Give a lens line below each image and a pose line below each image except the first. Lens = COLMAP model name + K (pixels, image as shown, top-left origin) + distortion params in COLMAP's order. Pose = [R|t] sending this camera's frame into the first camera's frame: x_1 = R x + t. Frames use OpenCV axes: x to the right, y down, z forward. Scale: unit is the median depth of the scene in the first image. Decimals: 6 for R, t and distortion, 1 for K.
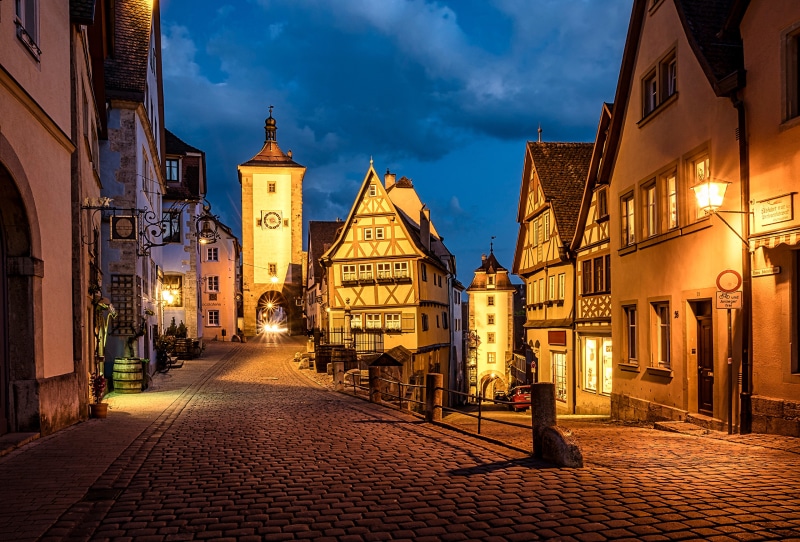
lens RADIAL K [[808.9, 0, 398.7], [0, 808.9, 324.8], [0, 0, 1]] dist [-0.160040, 0.235233]
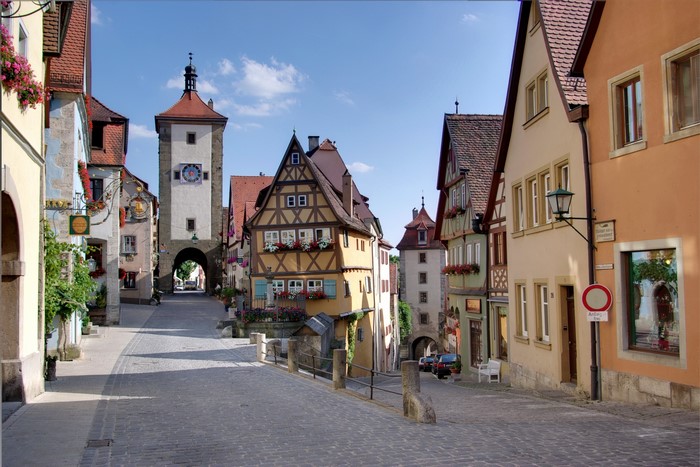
lens RADIAL K [[854.1, 0, 351.4], [0, 854.1, 196.2], [0, 0, 1]] dist [-0.024646, -0.026569]
pose [[0.999512, 0.001535, 0.031186, 0.005600], [0.001657, 0.994774, -0.102093, -0.010285], [-0.031179, 0.102095, 0.994286, -0.082249]]
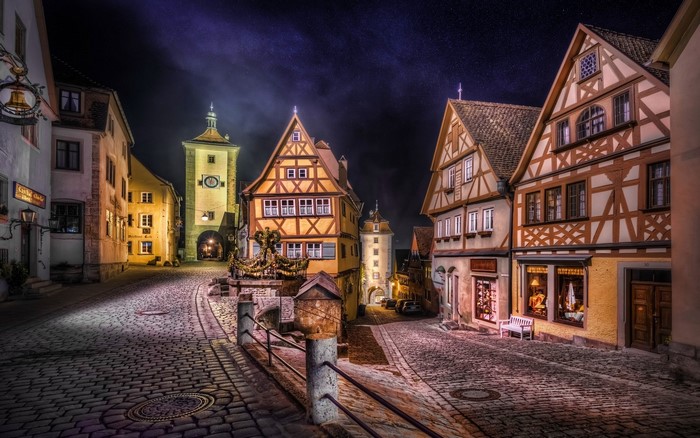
lens RADIAL K [[401.0, 0, 527.0], [0, 401.0, 250.5], [0, 0, 1]] dist [0.001918, -0.000015]
pose [[0.876315, 0.020010, 0.481323, -0.018189], [-0.012073, 0.999735, -0.019582, 0.005136], [-0.481588, 0.011349, 0.876324, 0.390745]]
